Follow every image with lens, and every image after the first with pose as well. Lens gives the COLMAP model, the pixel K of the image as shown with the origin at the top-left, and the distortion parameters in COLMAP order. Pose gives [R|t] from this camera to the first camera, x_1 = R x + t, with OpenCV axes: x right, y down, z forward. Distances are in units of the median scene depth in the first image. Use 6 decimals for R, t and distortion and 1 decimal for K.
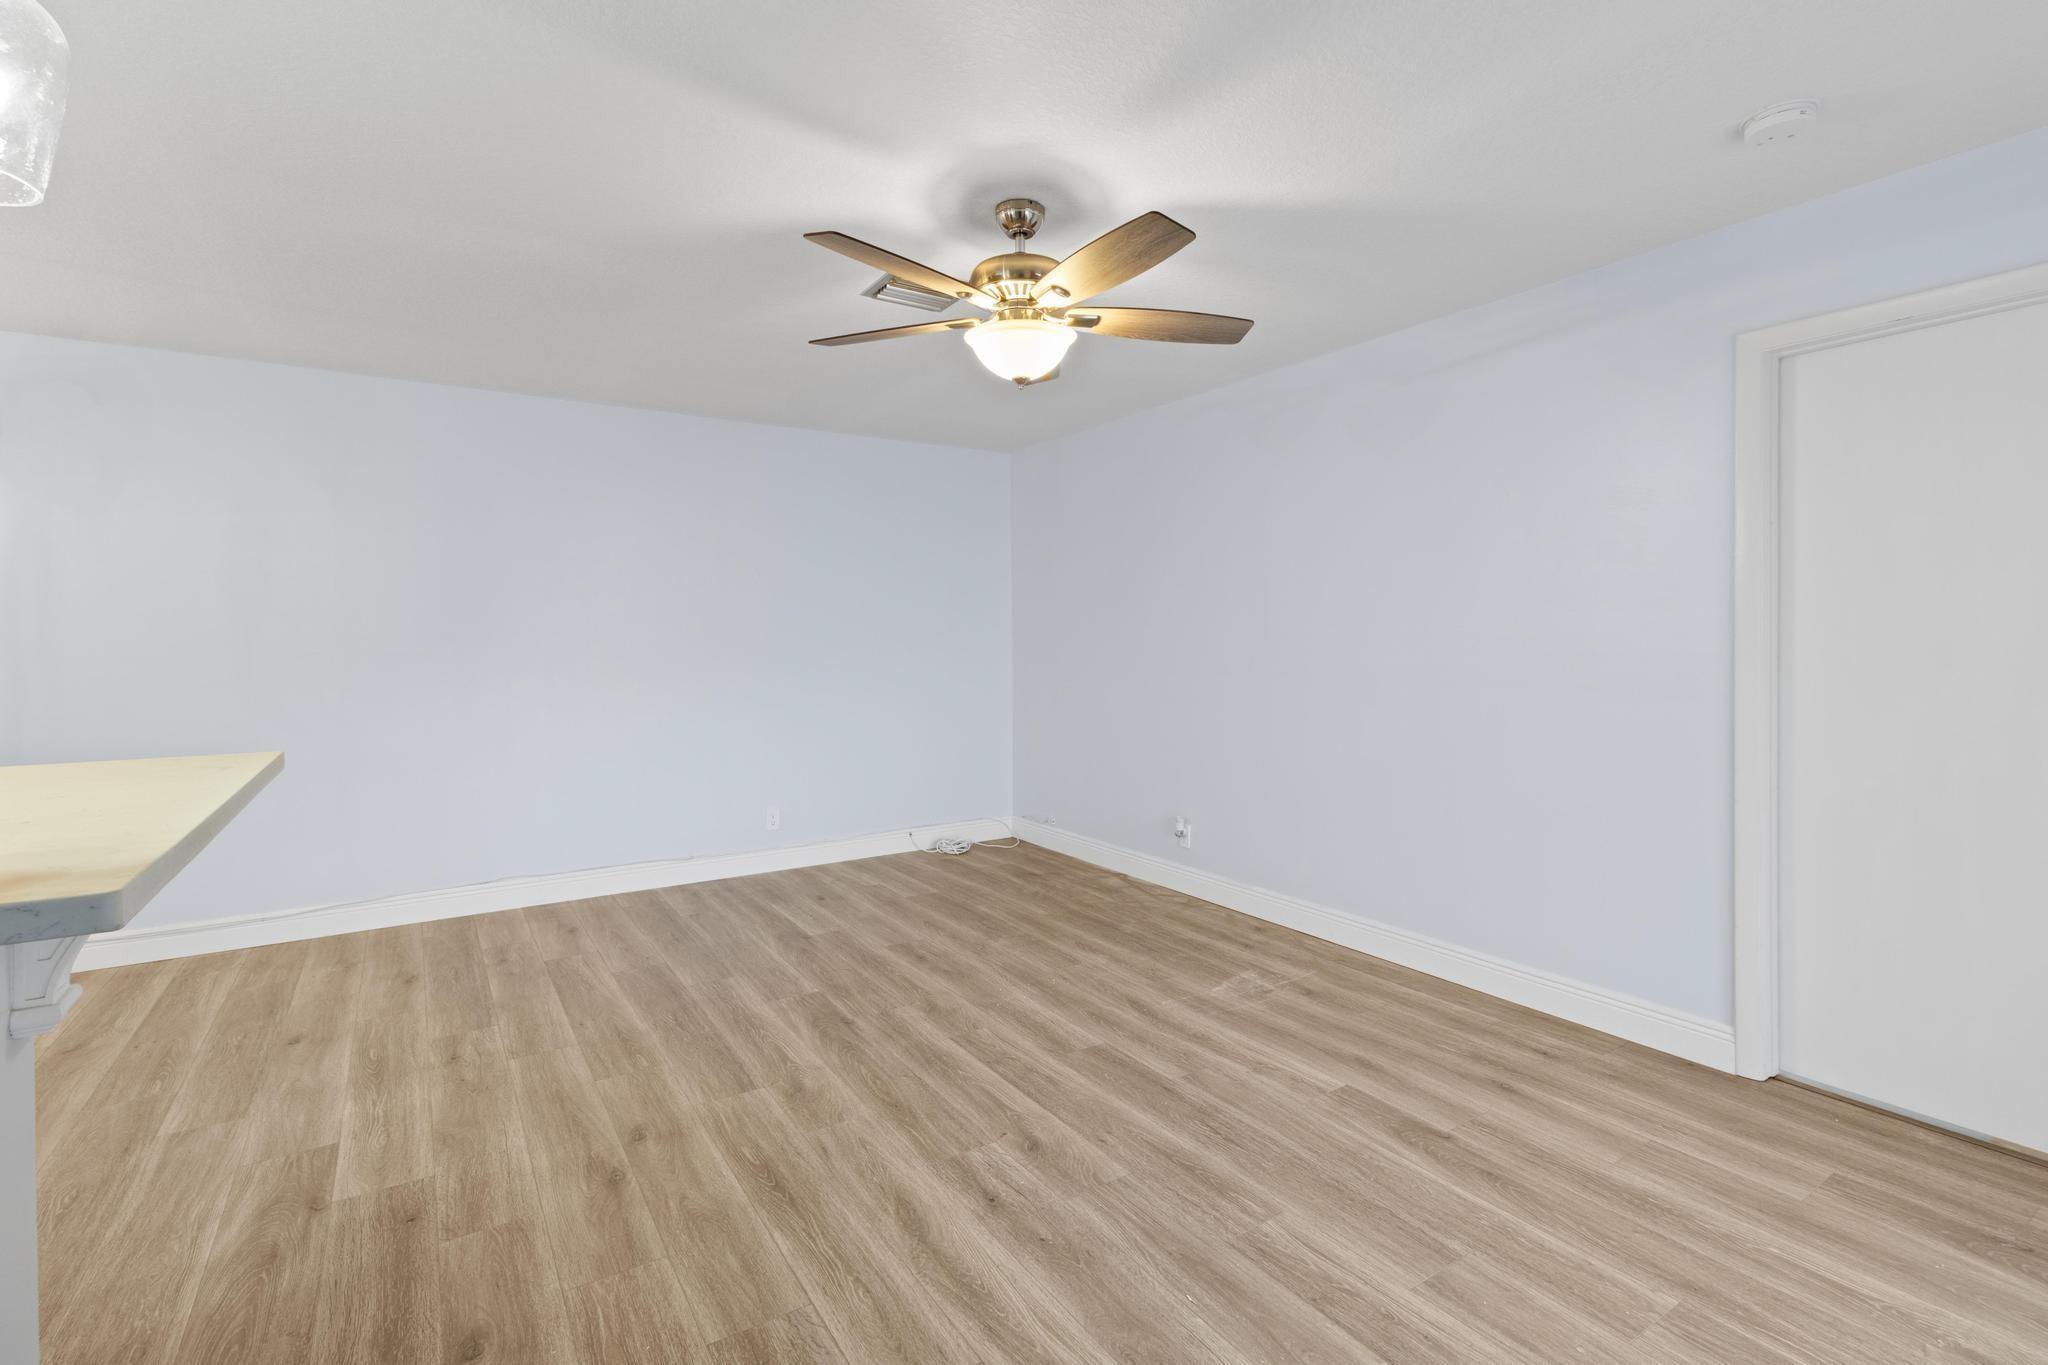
lens RADIAL K [[938.5, 0, 1030.0], [0, 938.5, 643.2], [0, 0, 1]] dist [0.000317, -0.000009]
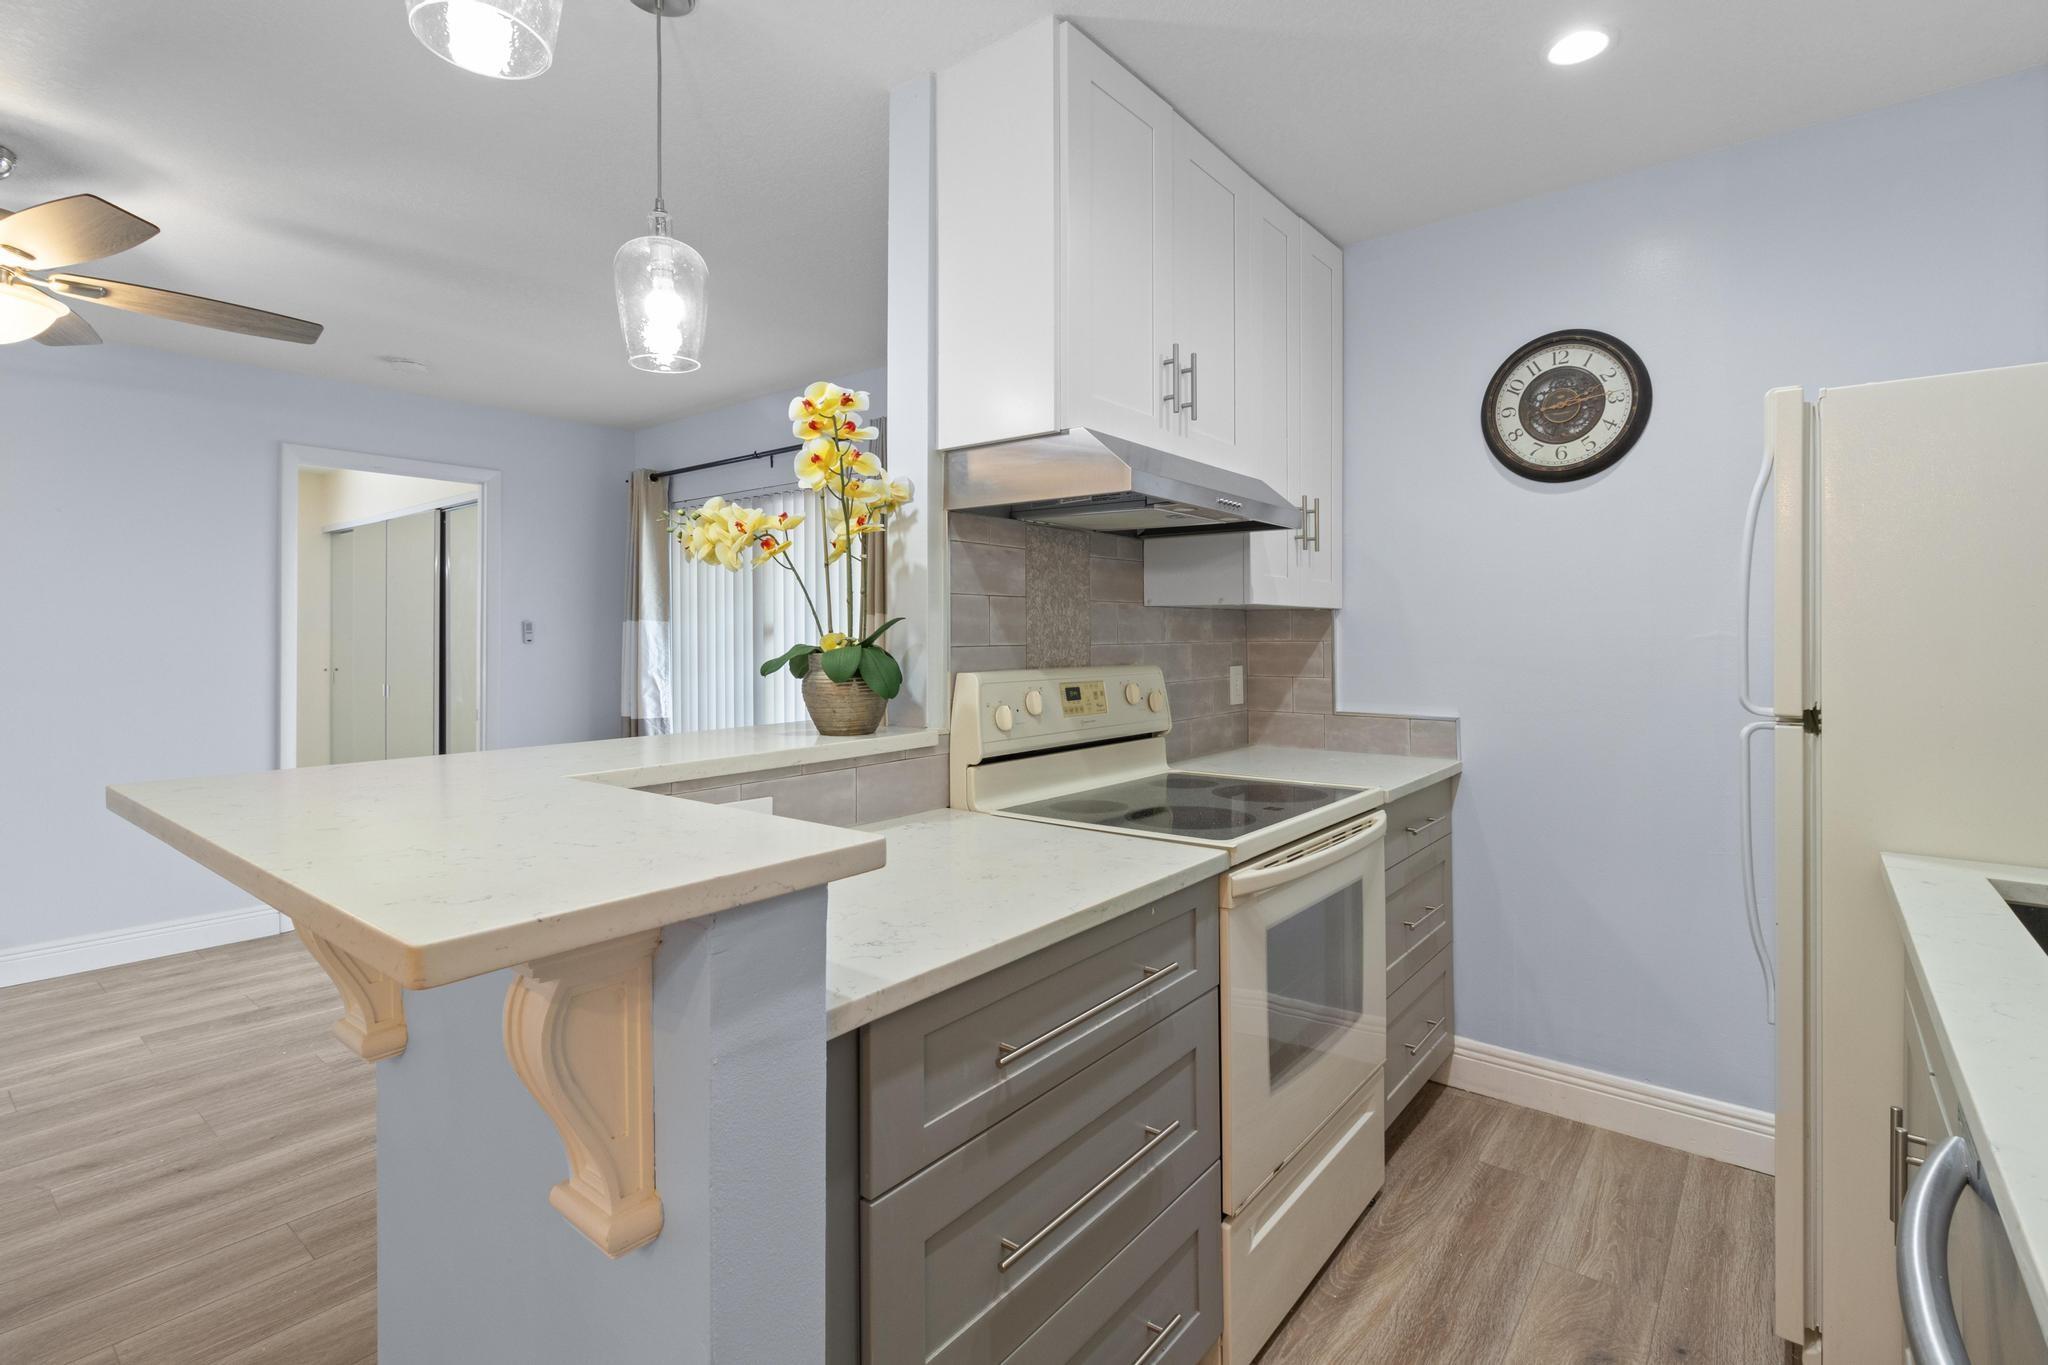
lens RADIAL K [[958.6, 0, 1029.4], [0, 958.6, 653.7], [0, 0, 1]] dist [-0.000376, -0.000334]
pose [[-0.308939, -0.008023, 0.951048, -1.222858], [0.005319, 0.999934, 0.010164, 0.002916], [-0.951067, 0.008199, -0.308876, 0.374075]]
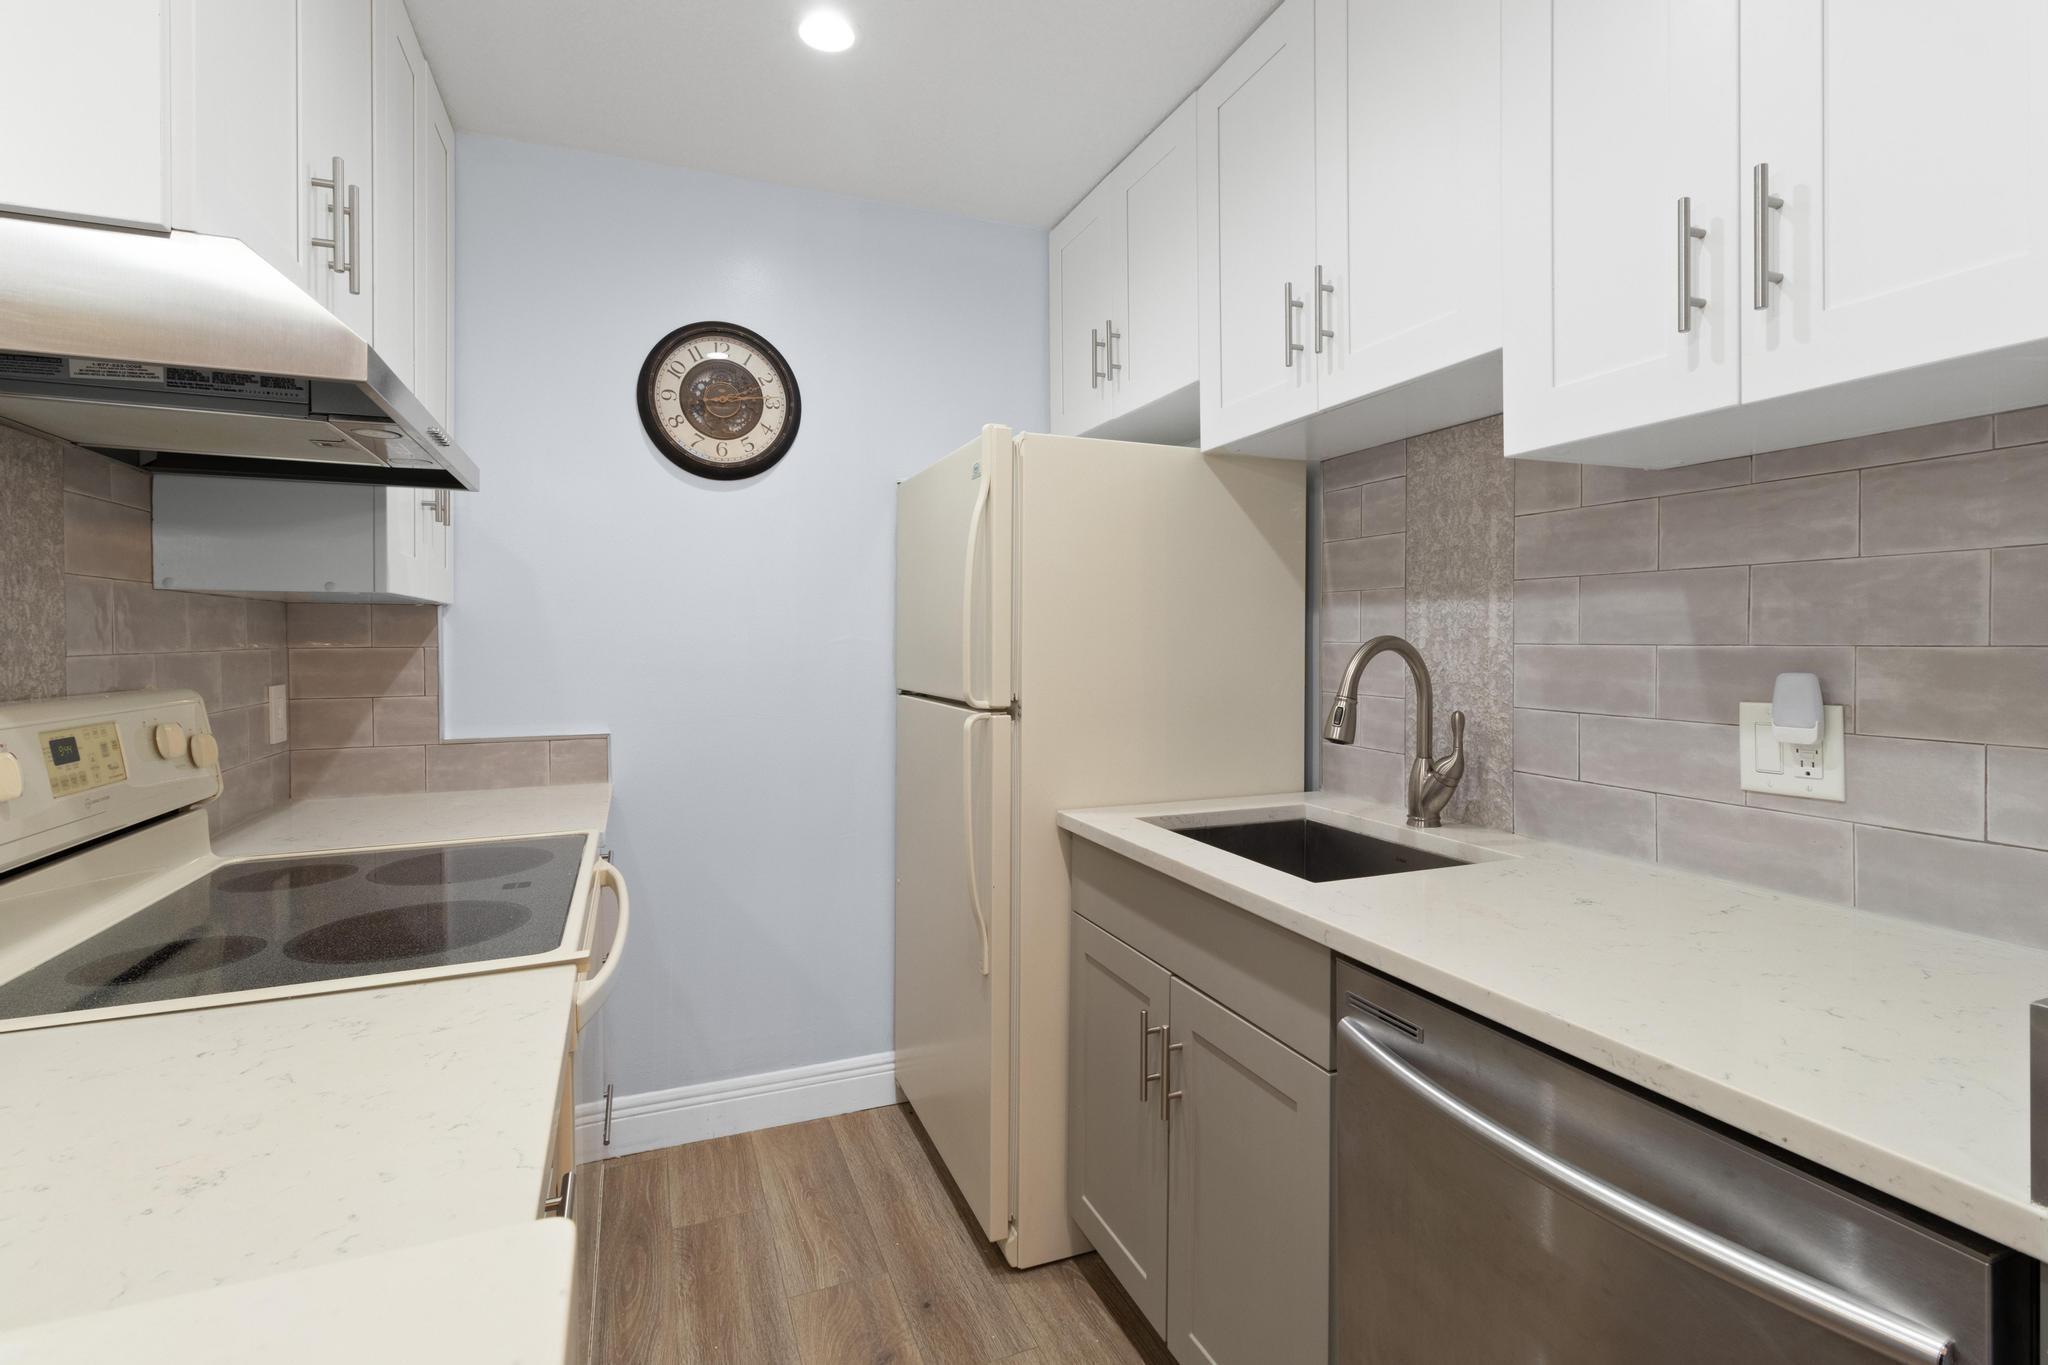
lens RADIAL K [[958.6, 0, 1029.4], [0, 958.6, 653.7], [0, 0, 1]] dist [-0.000376, -0.000334]
pose [[-0.981660, 0.009779, 0.190388, -0.944759], [0.012670, 0.999822, 0.013973, 0.002201], [-0.190217, 0.016129, -0.981610, 0.421434]]
